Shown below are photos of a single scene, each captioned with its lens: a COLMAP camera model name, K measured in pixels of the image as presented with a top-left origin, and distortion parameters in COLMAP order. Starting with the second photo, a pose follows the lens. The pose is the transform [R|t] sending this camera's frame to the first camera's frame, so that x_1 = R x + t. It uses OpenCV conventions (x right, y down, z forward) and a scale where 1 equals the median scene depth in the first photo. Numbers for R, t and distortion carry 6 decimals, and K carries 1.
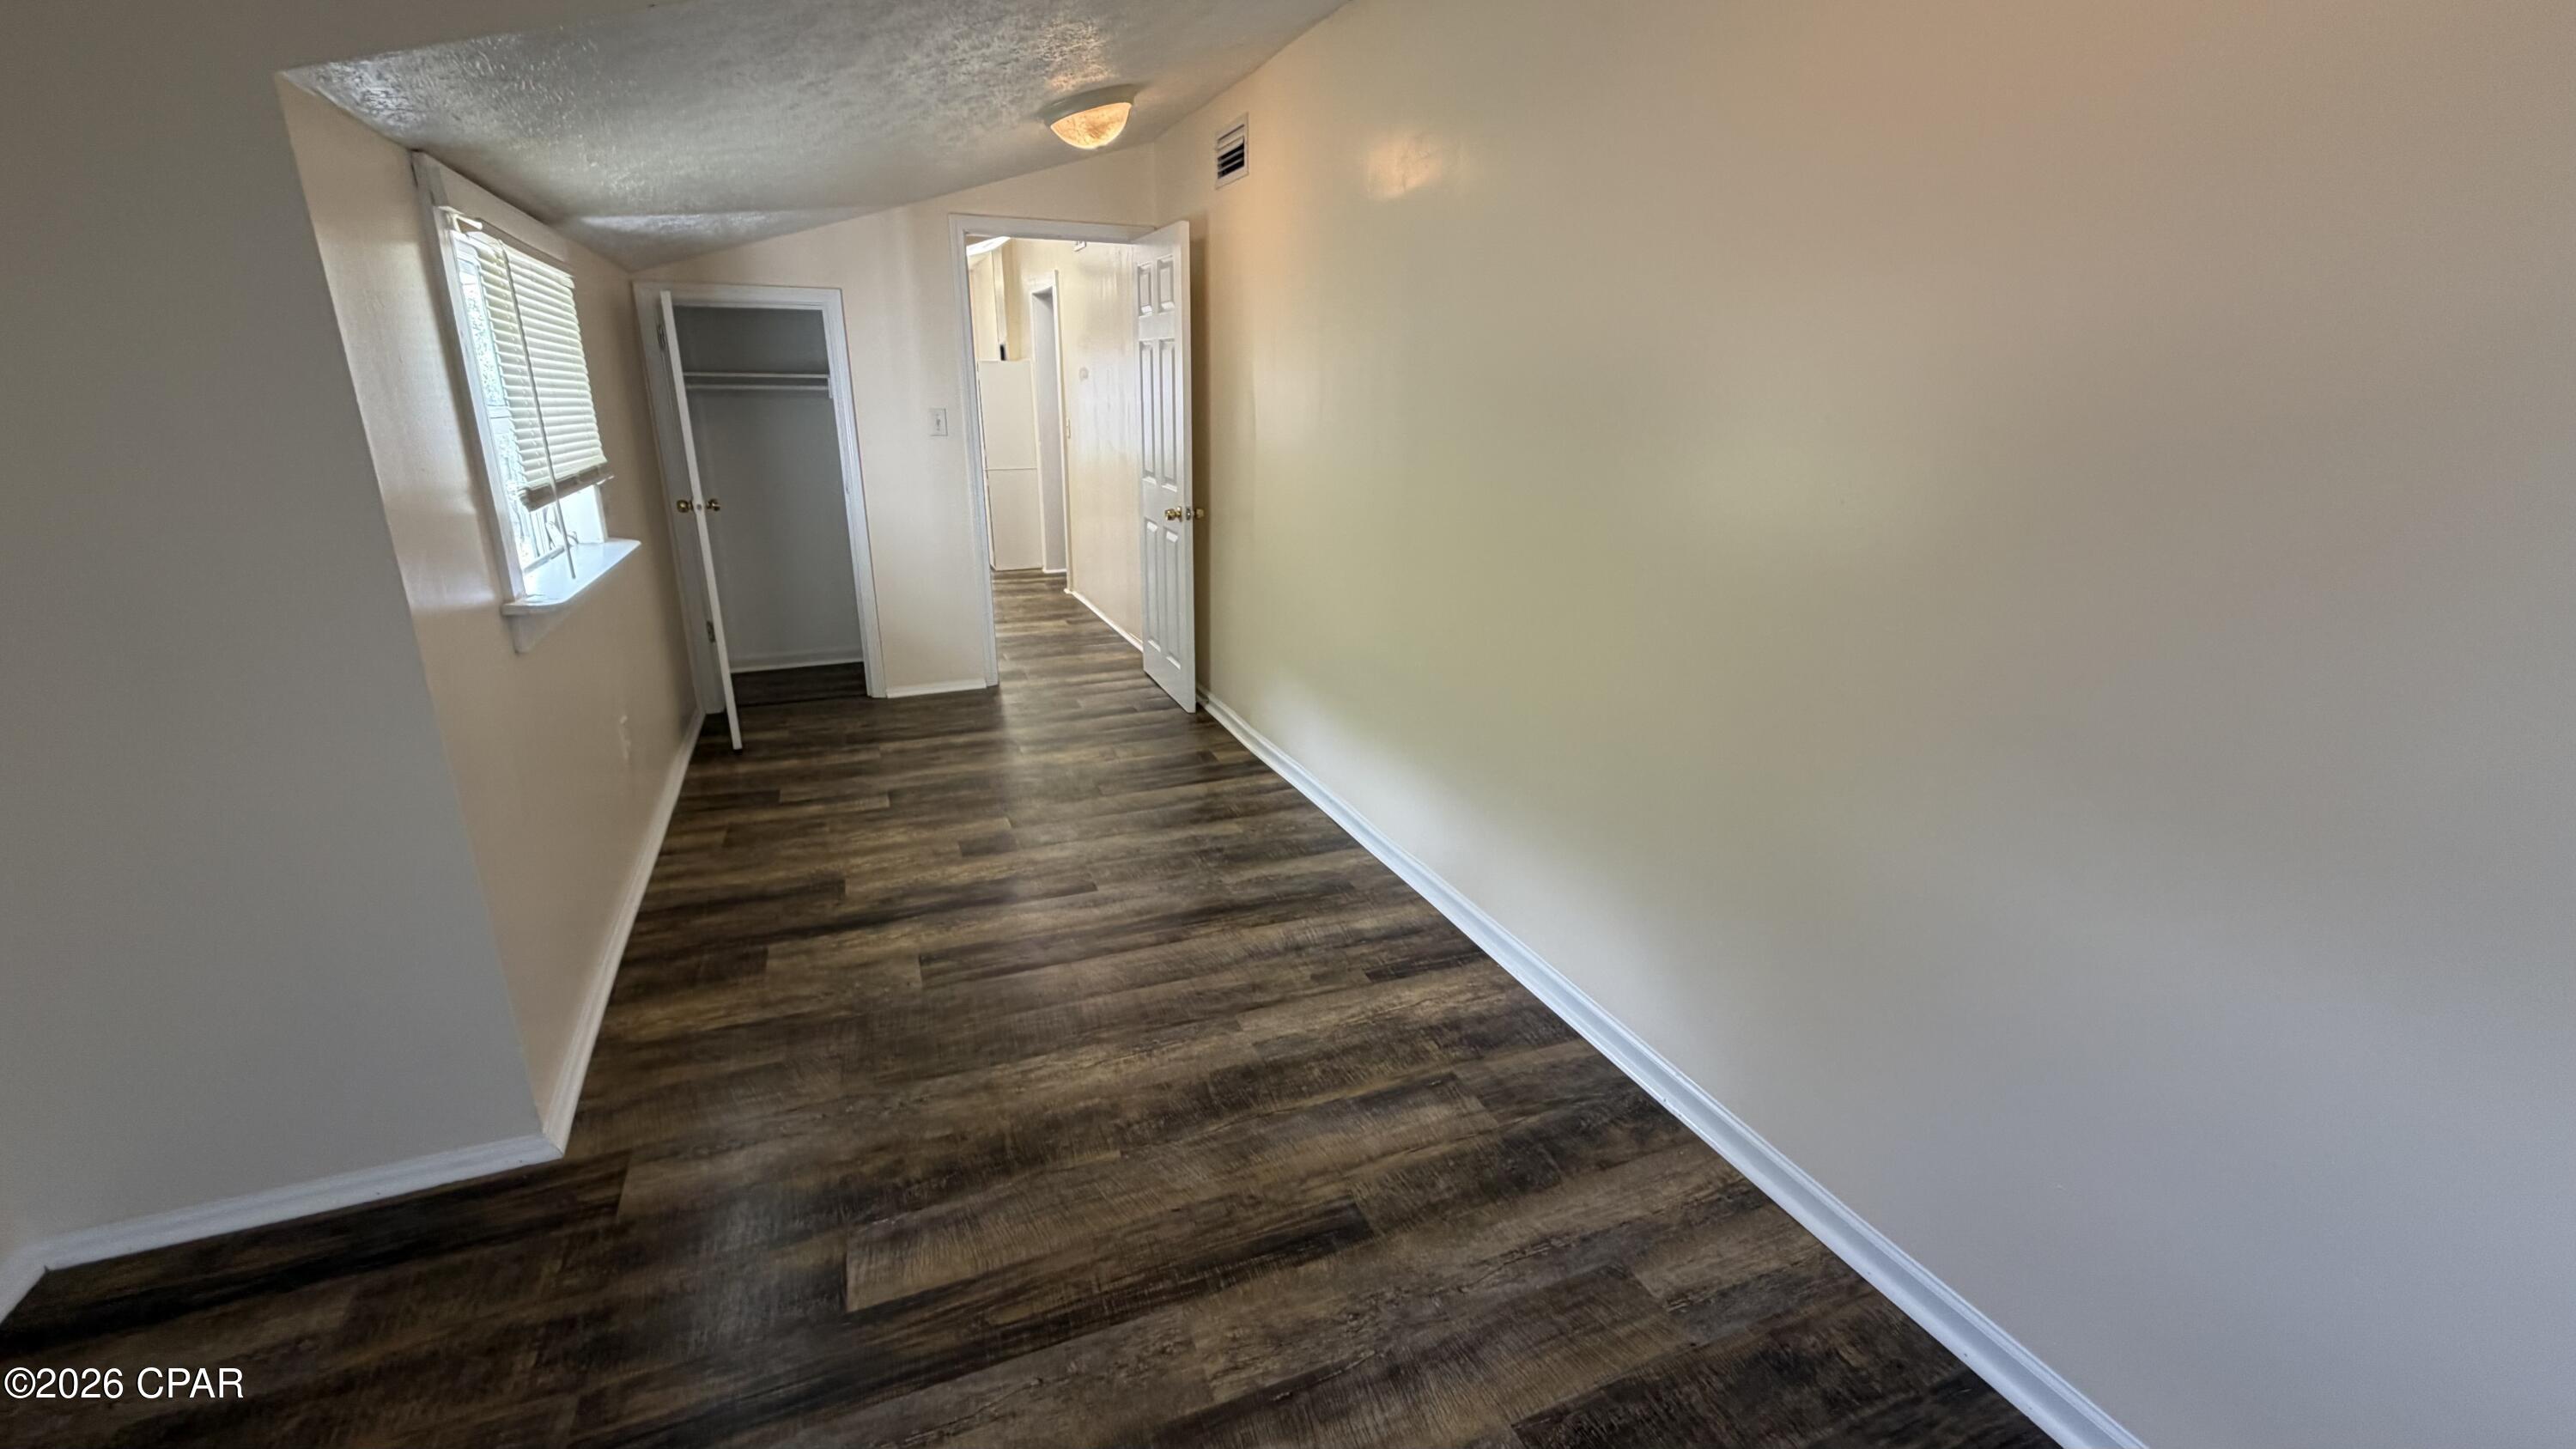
lens RADIAL K [[1034.3, 0, 1283.1], [0, 1034.3, 727.3], [0, 0, 1]] dist [-0.003843, 0.000157]
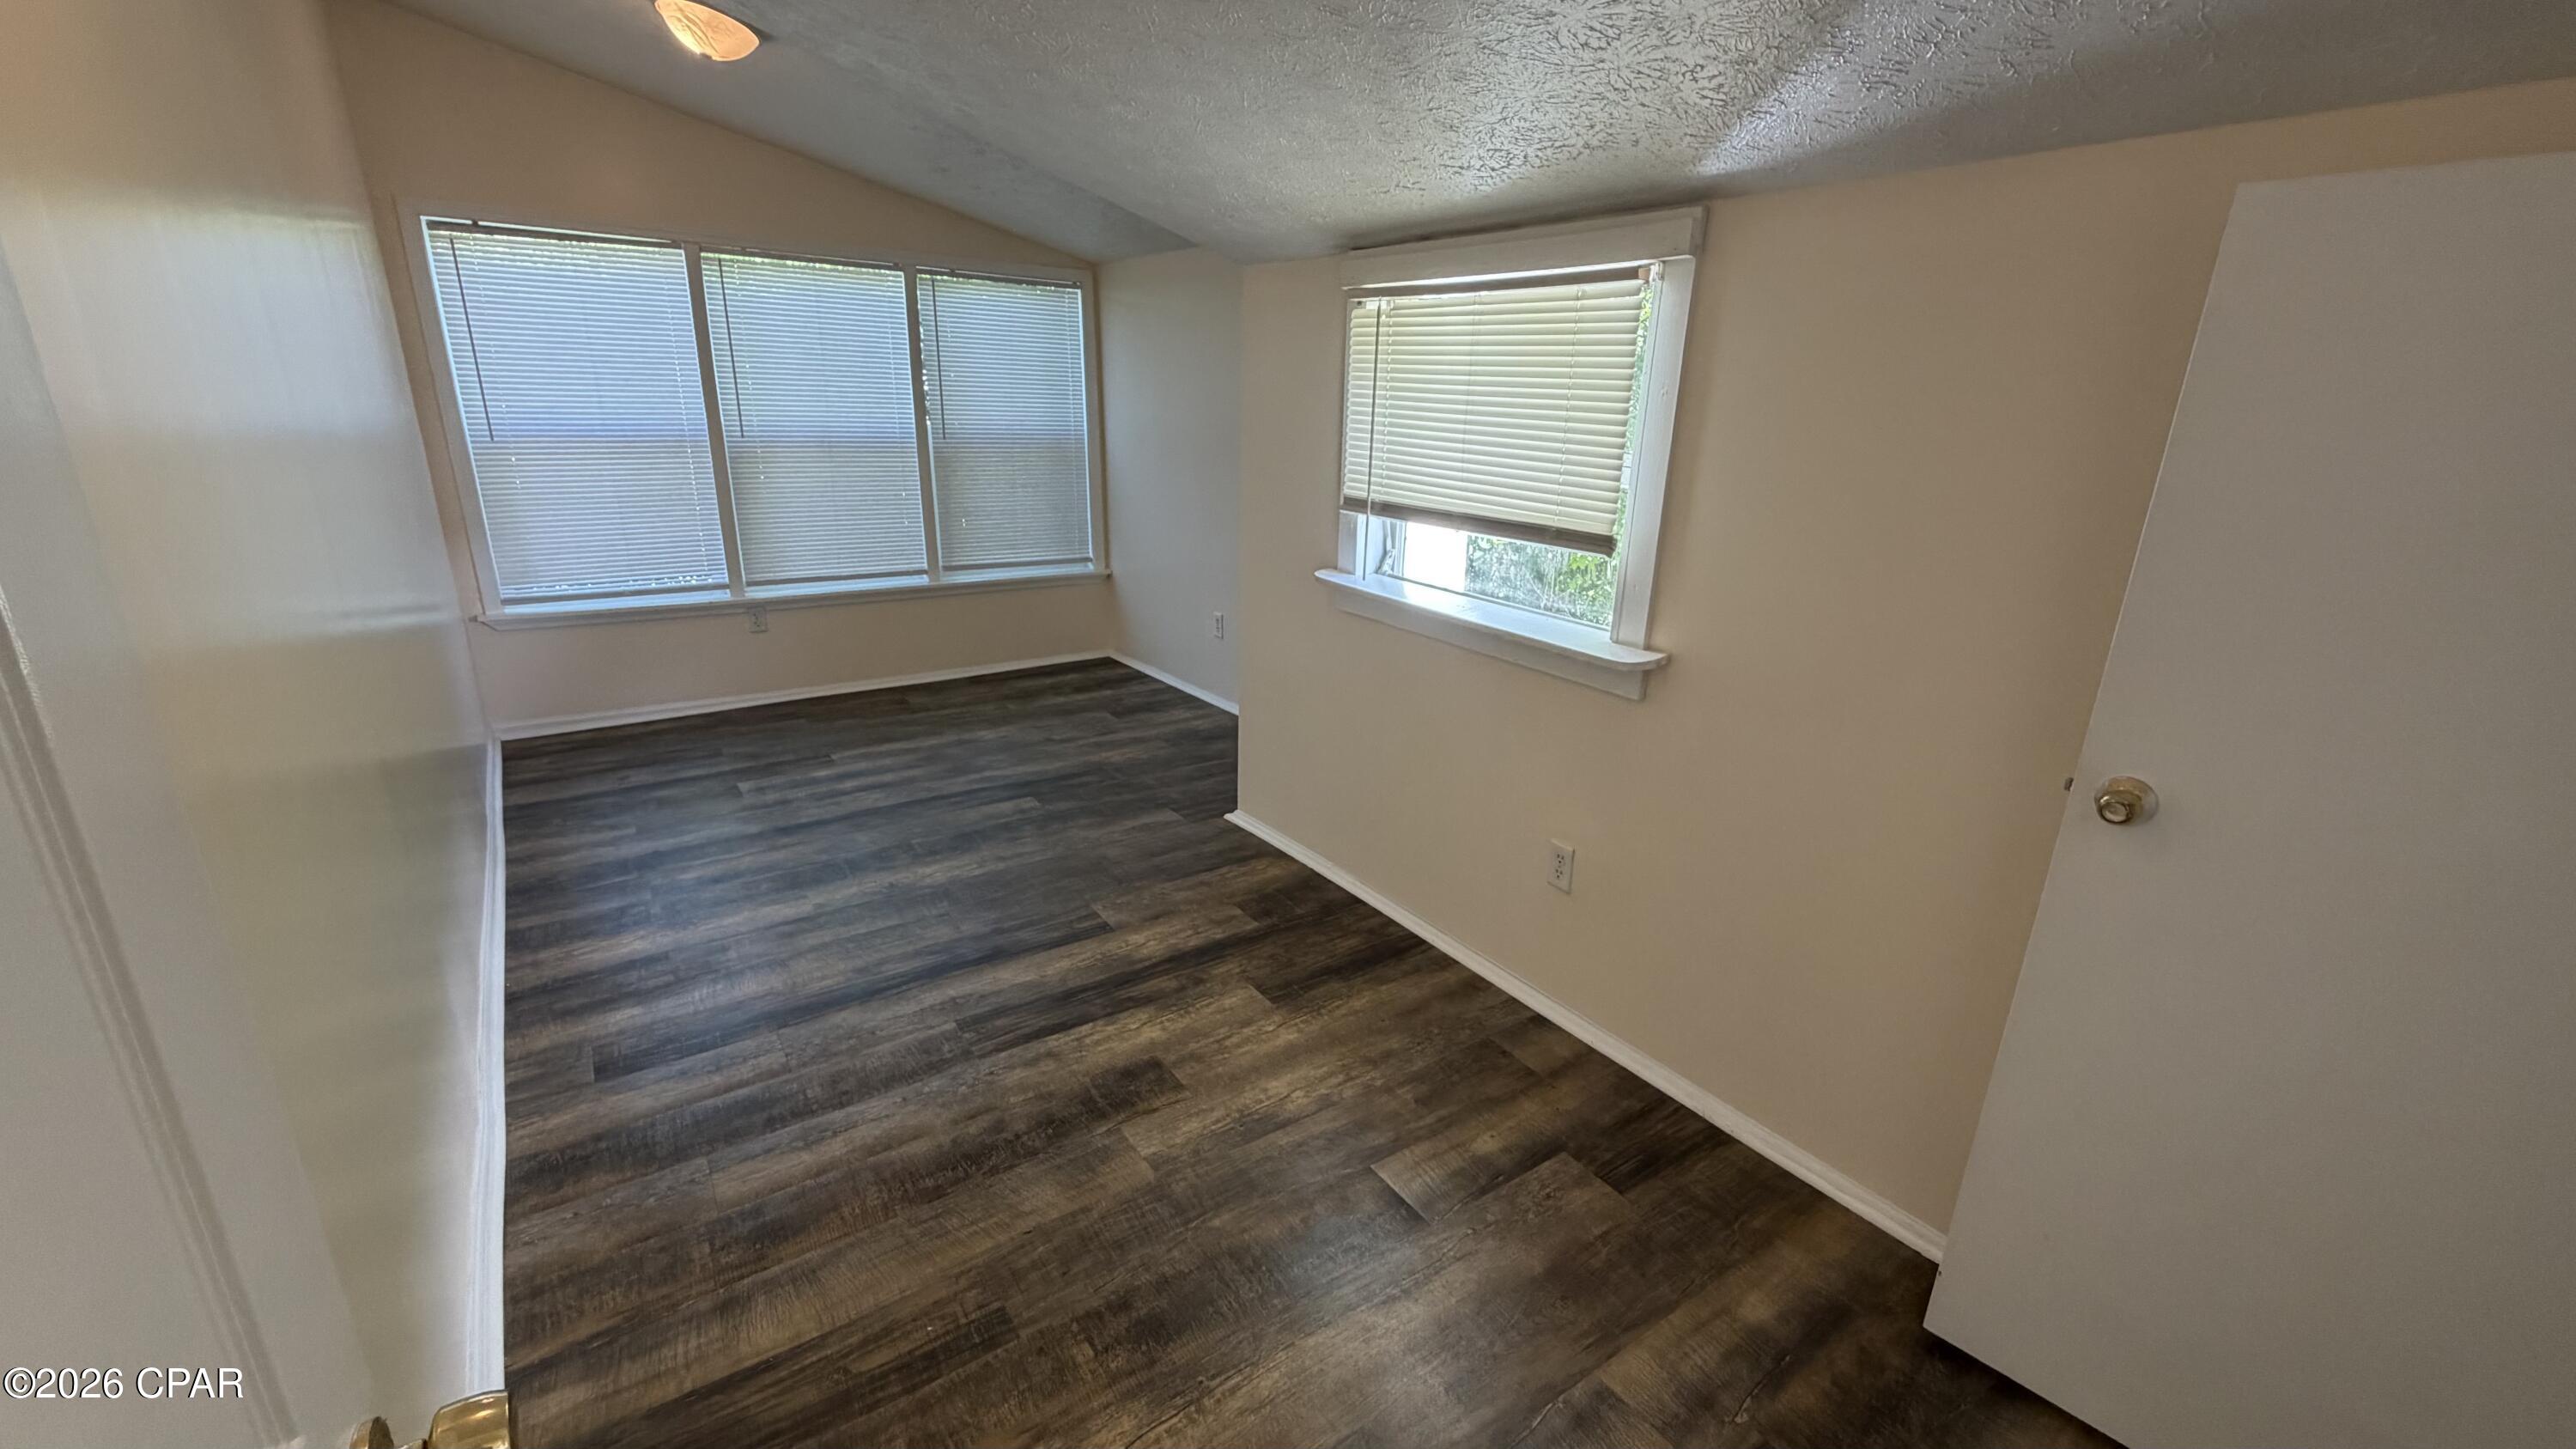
lens RADIAL K [[1034.3, 0, 1290.7], [0, 1034.3, 723.9], [0, 0, 1]] dist [-0.003843, 0.000157]
pose [[-0.975751, 0.030325, -0.216770, -0.292289], [-0.103049, 0.810087, 0.577183, -0.577105], [0.193106, 0.585525, -0.787318, 1.695275]]
